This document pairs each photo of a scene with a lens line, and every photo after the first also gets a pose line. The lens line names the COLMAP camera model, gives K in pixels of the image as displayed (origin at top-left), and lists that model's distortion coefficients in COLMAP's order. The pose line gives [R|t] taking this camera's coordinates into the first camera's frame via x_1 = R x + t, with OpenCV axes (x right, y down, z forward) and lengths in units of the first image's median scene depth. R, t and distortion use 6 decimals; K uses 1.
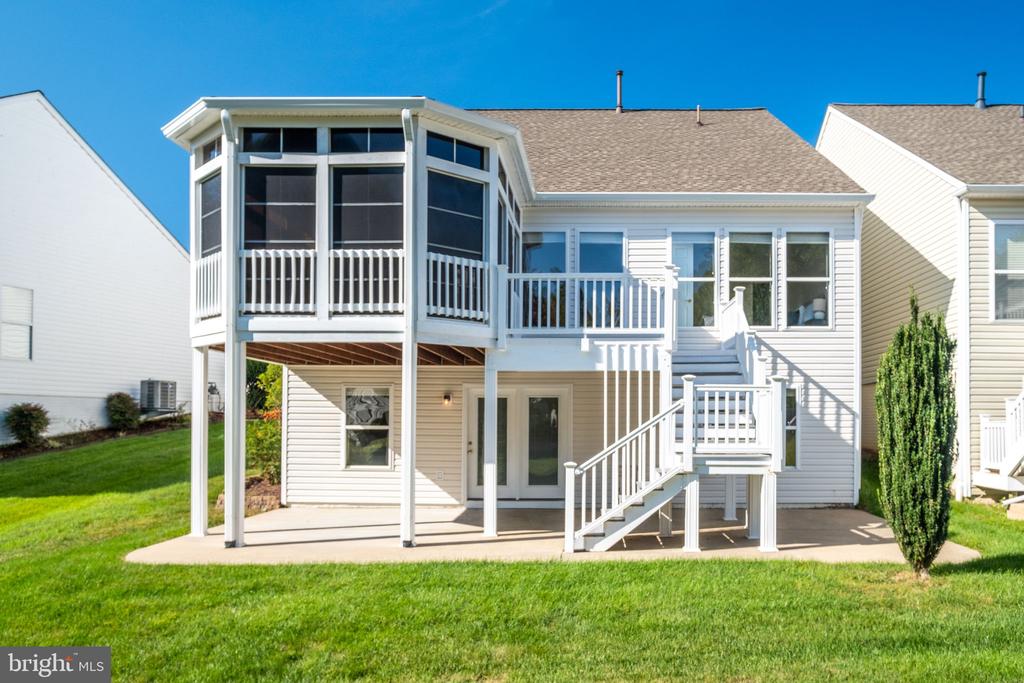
lens RADIAL K [[792.4, 0, 569.0], [0, 792.4, 400.9], [0, 0, 1]] dist [-0.004617, 0.001201]
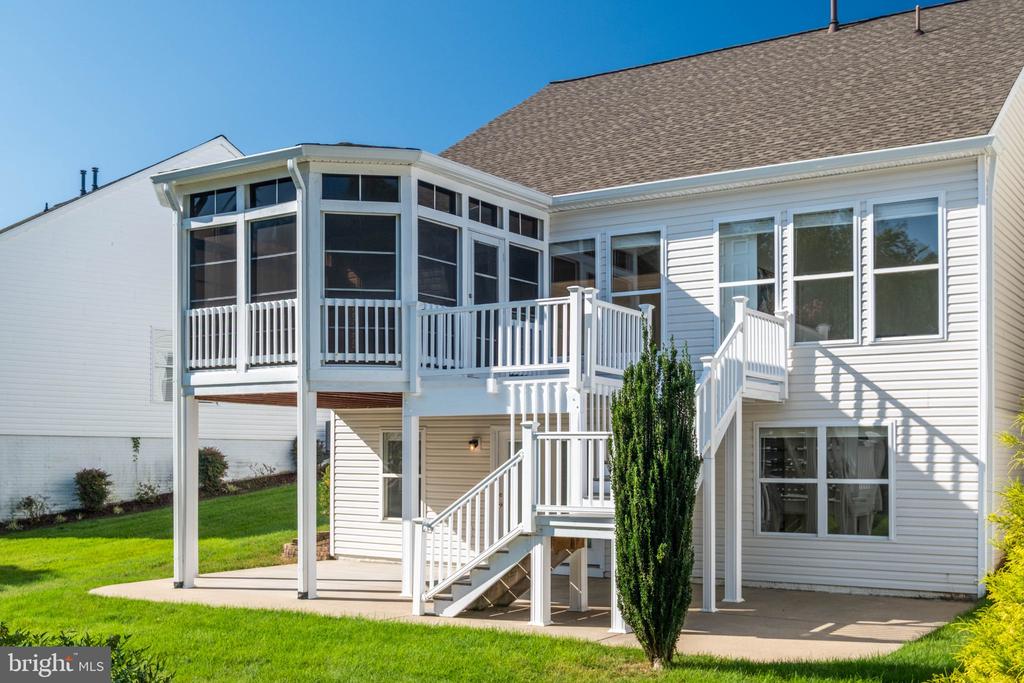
lens RADIAL K [[1151.5, 0, 466.9], [0, 1151.5, 426.7], [0, 0, 1]] dist [-0.002820, 0.058741]
pose [[0.834368, -0.014423, -0.551019, 0.714372], [0.013014, 0.999894, -0.006466, -0.017438], [0.551054, -0.001776, 0.834468, -0.082128]]
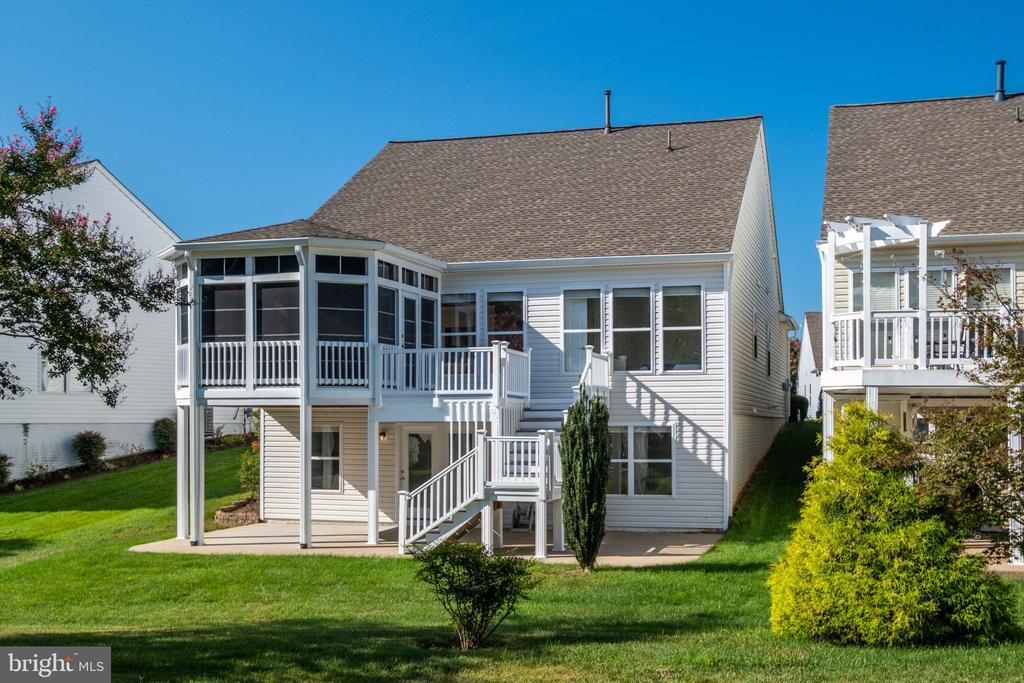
lens RADIAL K [[1167.7, 0, 513.1], [0, 1167.7, 383.1], [0, 0, 1]] dist [-0.003280, 0.018765]
pose [[0.961958, -0.011967, -0.272937, 0.694293], [0.011048, 0.999927, -0.004907, -0.093702], [0.272975, 0.001705, 0.962020, -0.871687]]
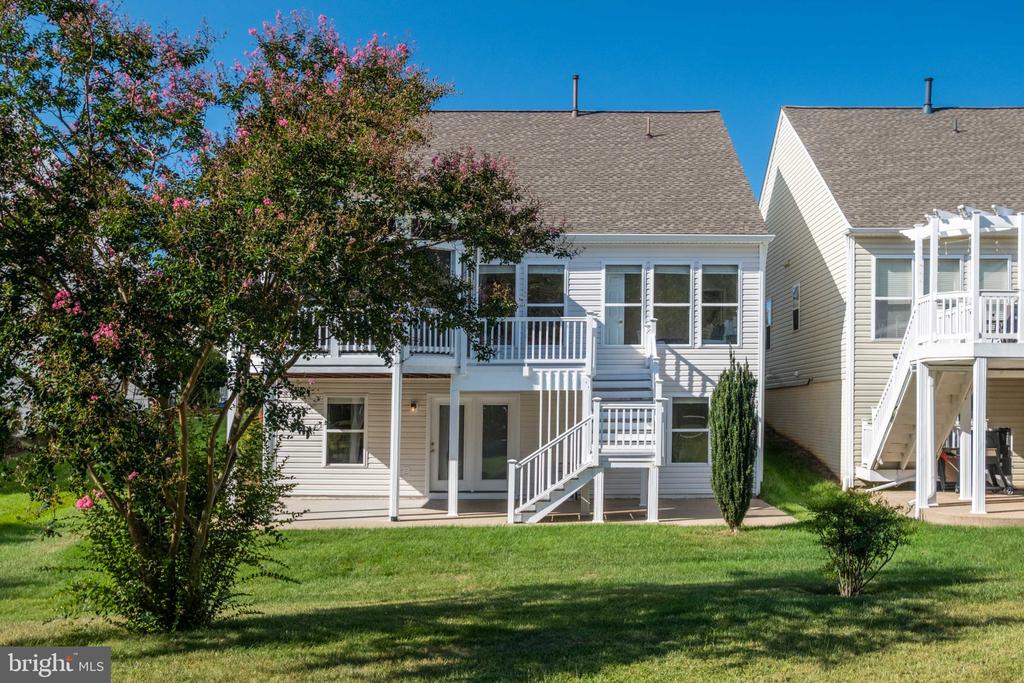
lens RADIAL K [[1157.1, 0, 571.4], [0, 1157.1, 340.0], [0, 0, 1]] dist [0.008165, 0.018681]
pose [[0.999835, -0.001688, 0.018065, 0.063082], [0.002184, 0.999622, -0.027421, -0.071096], [-0.018011, 0.027456, 0.999461, -0.969664]]
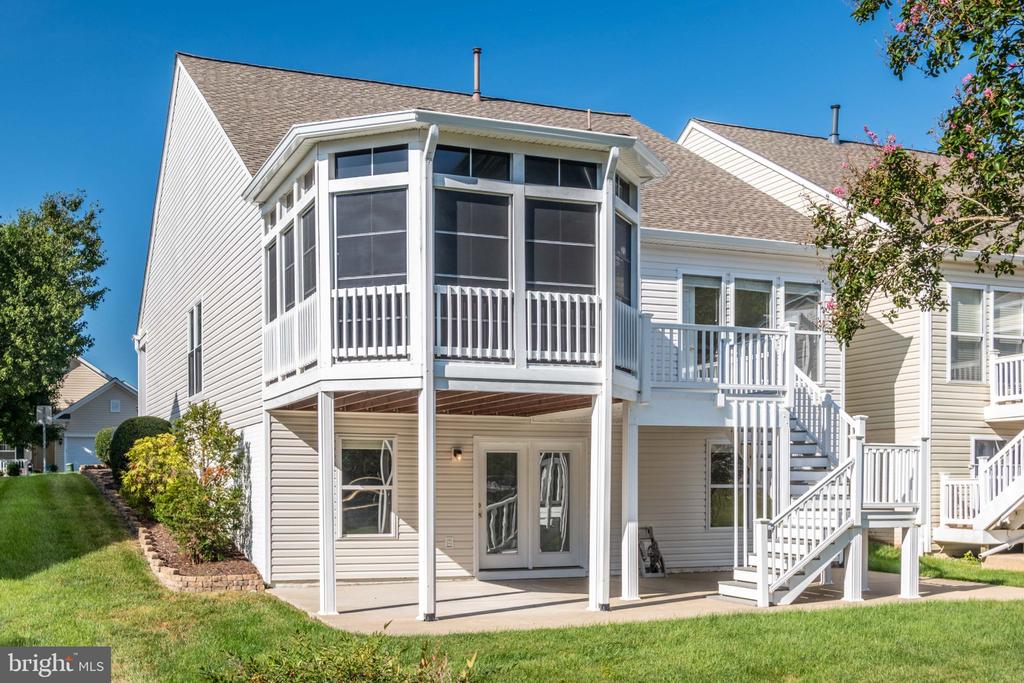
lens RADIAL K [[1141.6, 0, 444.4], [0, 1141.6, 504.2], [0, 0, 1]] dist [0.011091, -0.008020]
pose [[0.926095, -0.010114, 0.377155, -0.839216], [-0.006679, 0.999044, 0.043193, -0.001623], [-0.377231, -0.042520, 0.925142, -0.179754]]
